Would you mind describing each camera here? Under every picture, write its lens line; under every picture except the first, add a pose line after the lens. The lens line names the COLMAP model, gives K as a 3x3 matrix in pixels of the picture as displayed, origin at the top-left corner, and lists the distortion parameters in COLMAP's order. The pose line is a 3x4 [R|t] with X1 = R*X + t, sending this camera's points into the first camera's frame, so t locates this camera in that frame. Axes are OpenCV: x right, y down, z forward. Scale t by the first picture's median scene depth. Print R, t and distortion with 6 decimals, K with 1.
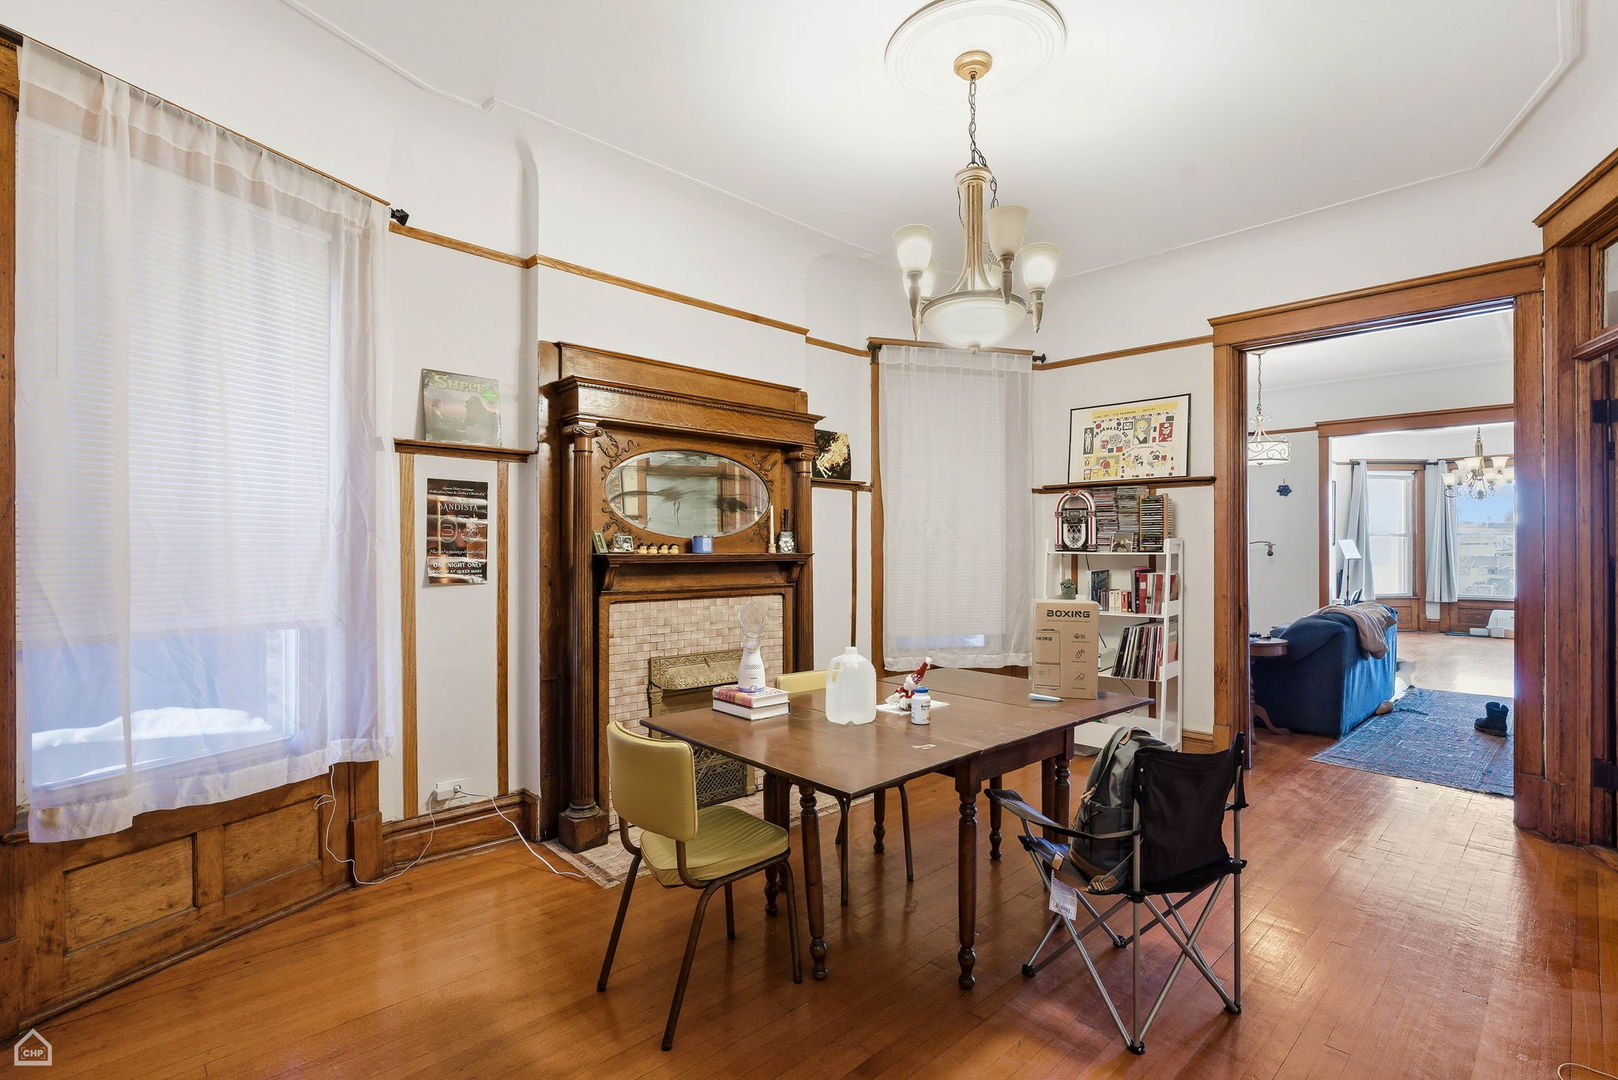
lens RADIAL K [[739.6, 0, 809.9], [0, 739.6, 546.8], [0, 0, 1]] dist [-0.013219, -0.000124]
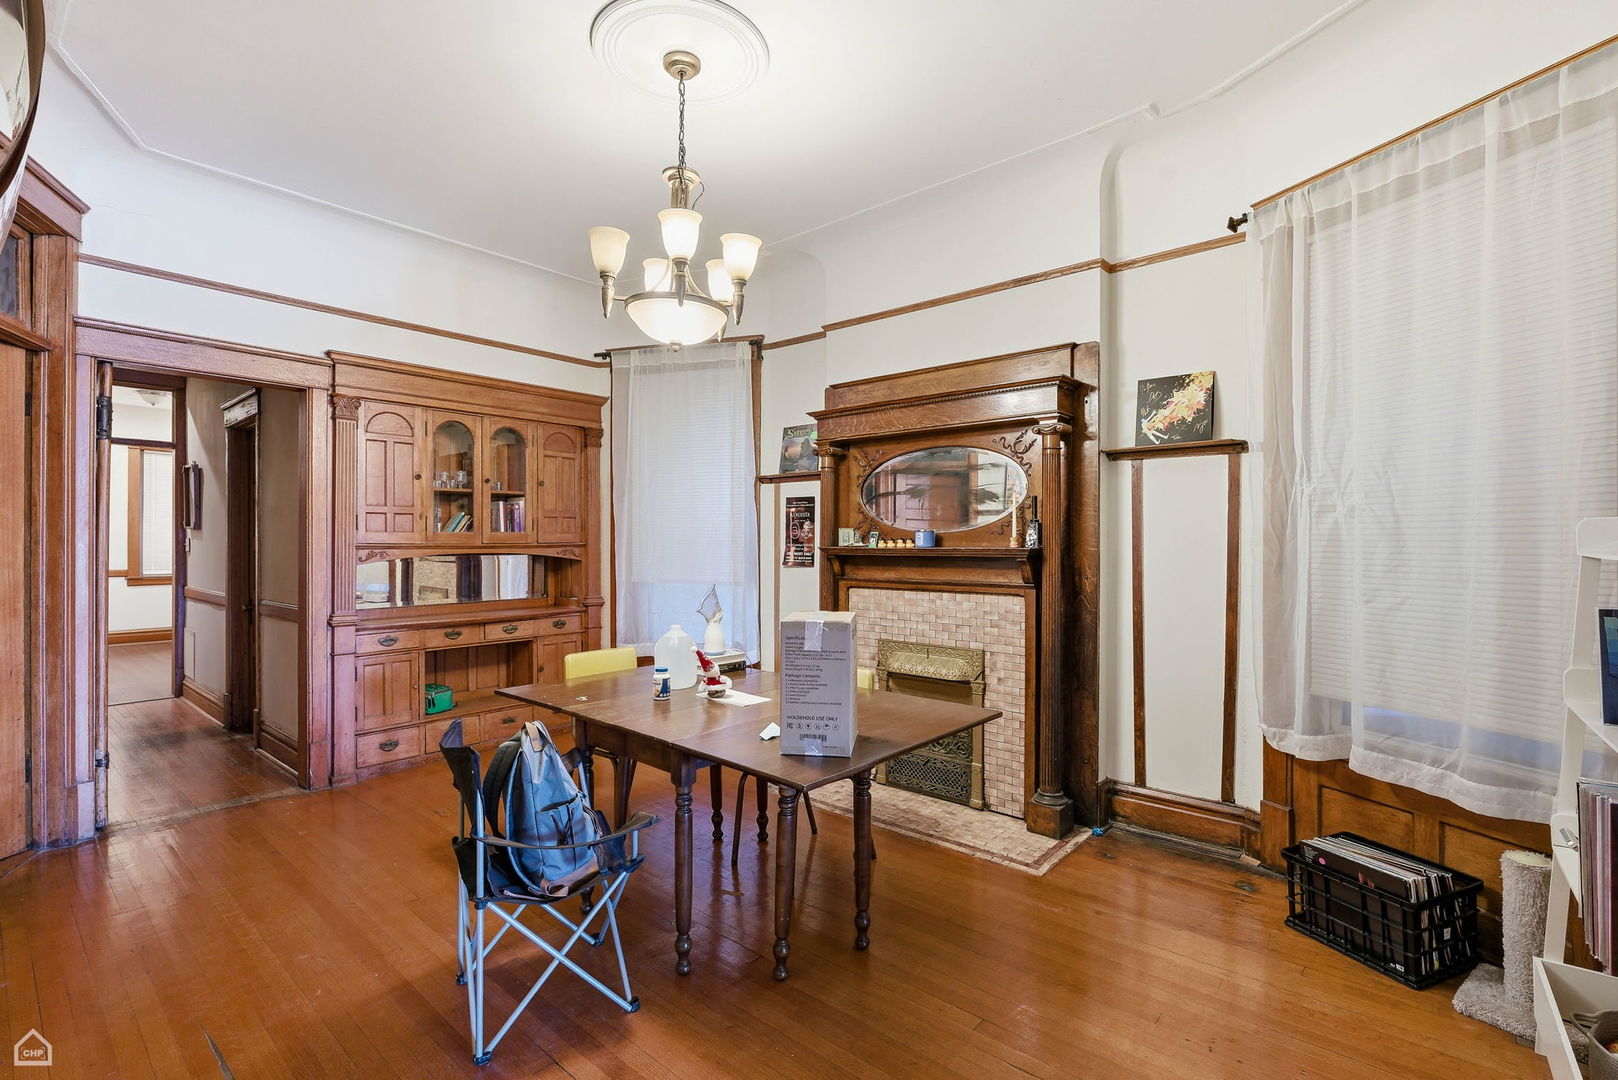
lens RADIAL K [[733.2, 0, 815.4], [0, 733.2, 540.0], [0, 0, 1]] dist [-0.011513, 0.000354]
pose [[0.109120, -0.003515, -0.994022, 0.867846], [0.001654, 0.999993, -0.003355, 0.001964], [0.994027, -0.001278, 0.109125, 0.750757]]
